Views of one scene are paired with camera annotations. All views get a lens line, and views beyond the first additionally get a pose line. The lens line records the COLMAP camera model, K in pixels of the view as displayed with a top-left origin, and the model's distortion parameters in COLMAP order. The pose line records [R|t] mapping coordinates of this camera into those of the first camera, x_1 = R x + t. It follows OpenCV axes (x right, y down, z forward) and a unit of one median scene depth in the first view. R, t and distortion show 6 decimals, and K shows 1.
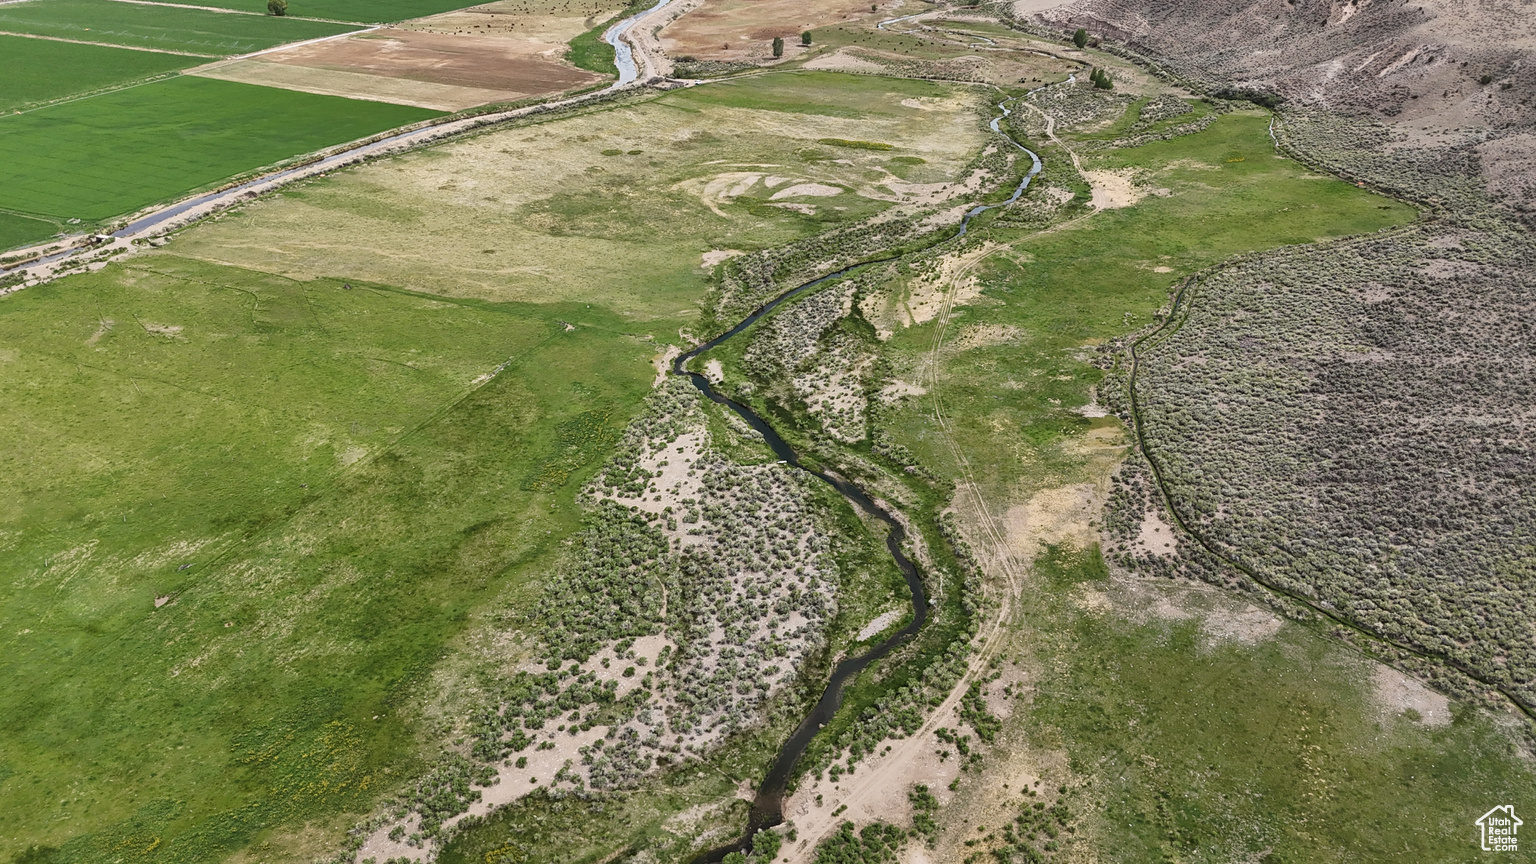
lens RADIAL K [[1132.3, 0, 768.4], [0, 1132.3, 442.1], [0, 0, 1]] dist [0.075653, -0.072969]
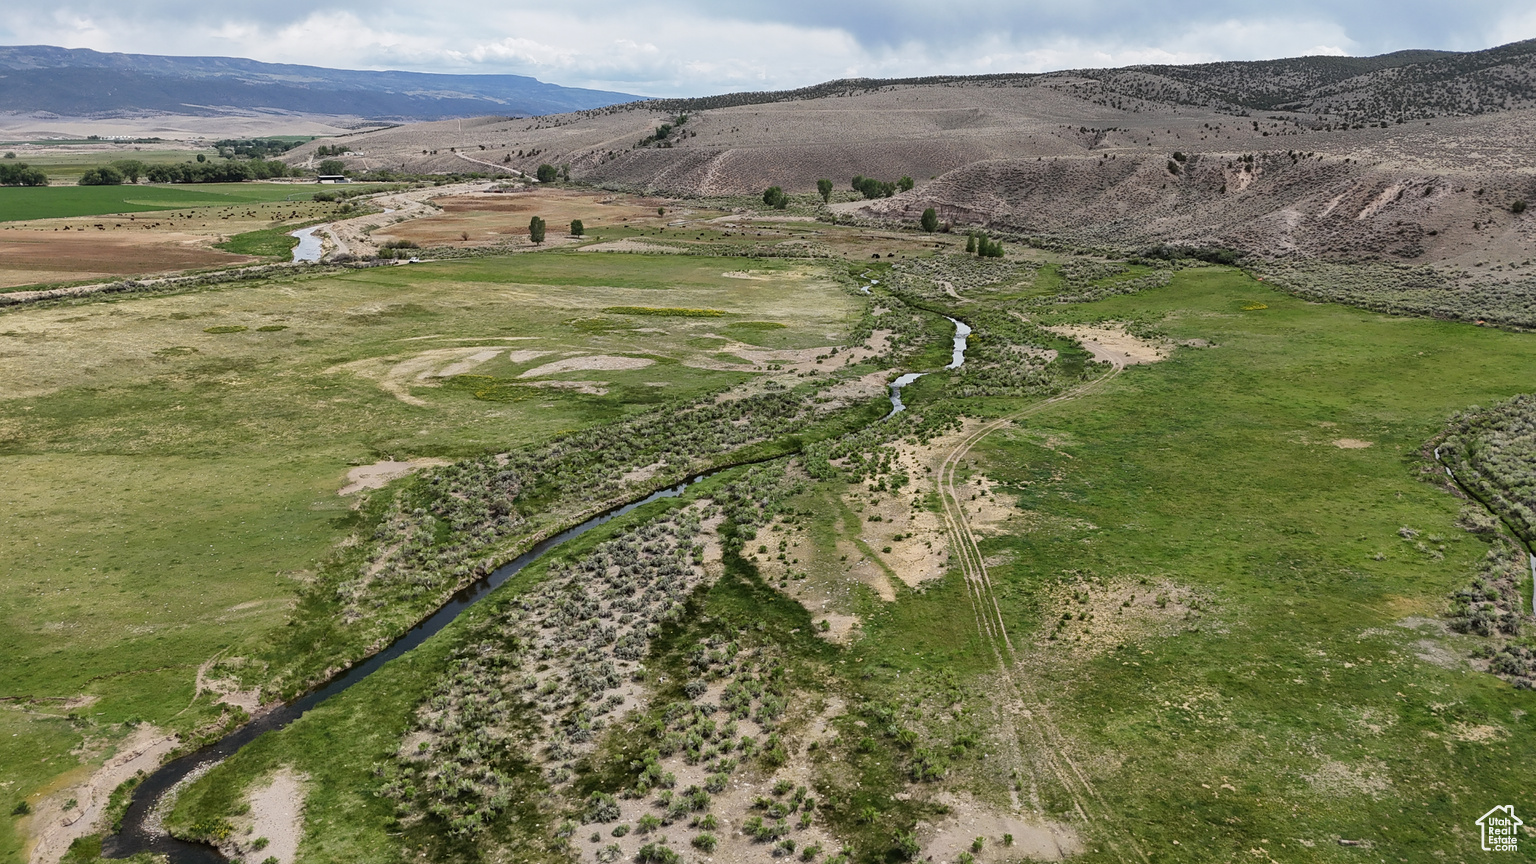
lens RADIAL K [[1132.3, 0, 774.0], [0, 1132.3, 430.9], [0, 0, 1]] dist [0.075653, -0.072969]
pose [[0.979845, -0.047746, 0.193970, 0.013996], [0.094973, 0.965597, -0.242079, -0.051796], [-0.175738, 0.255621, 0.950670, 0.483288]]
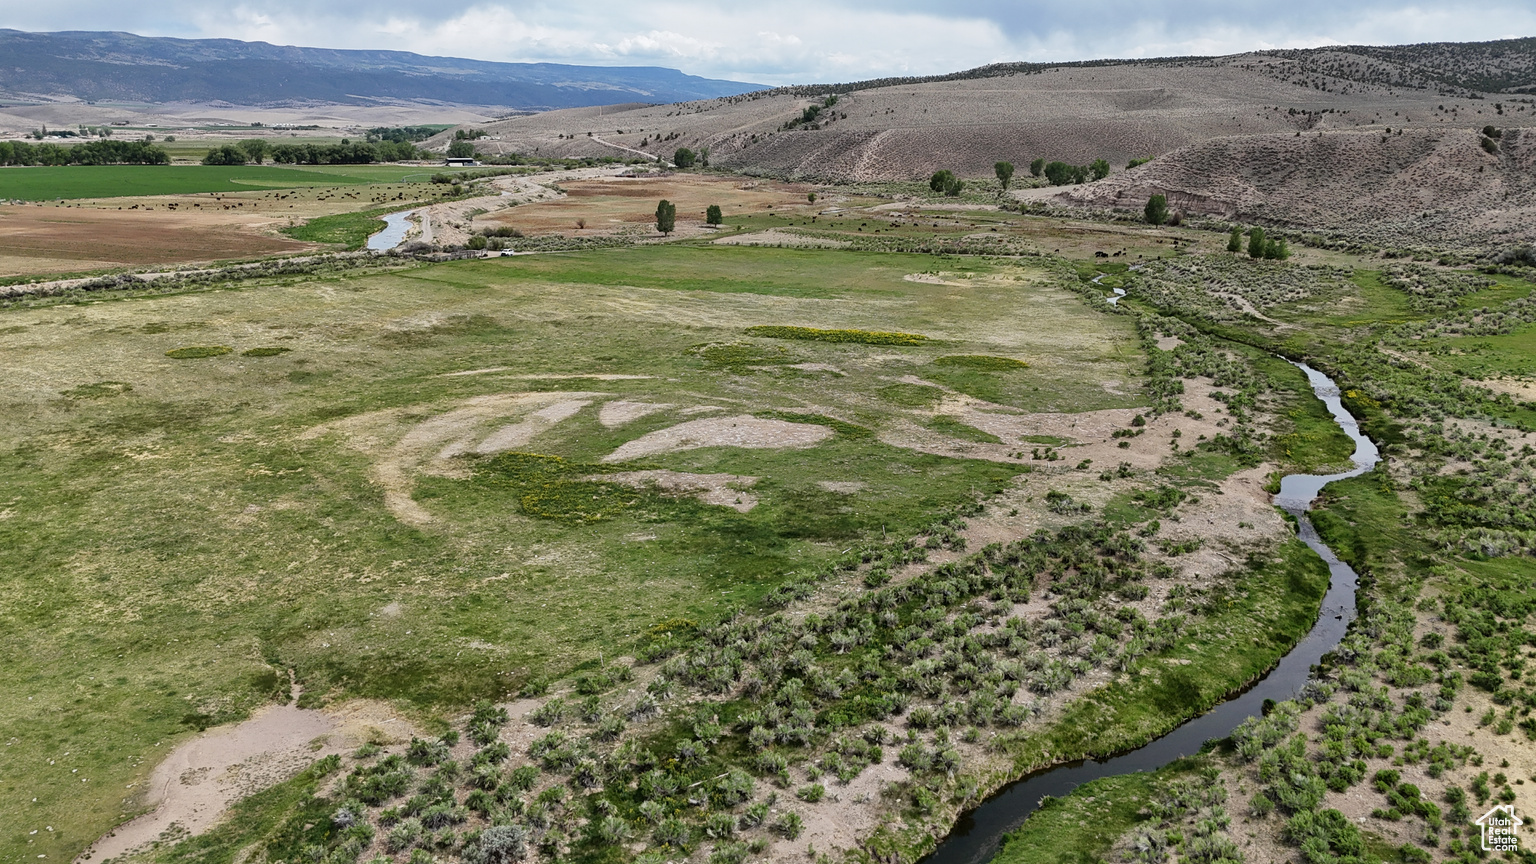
lens RADIAL K [[1132.3, 0, 776.2], [0, 1132.3, 422.4], [0, 0, 1]] dist [0.075653, -0.072969]
pose [[0.996383, -0.013864, 0.083836, 0.021893], [0.034499, 0.967631, -0.250002, -0.144667], [-0.077656, 0.251990, 0.964609, 0.692793]]
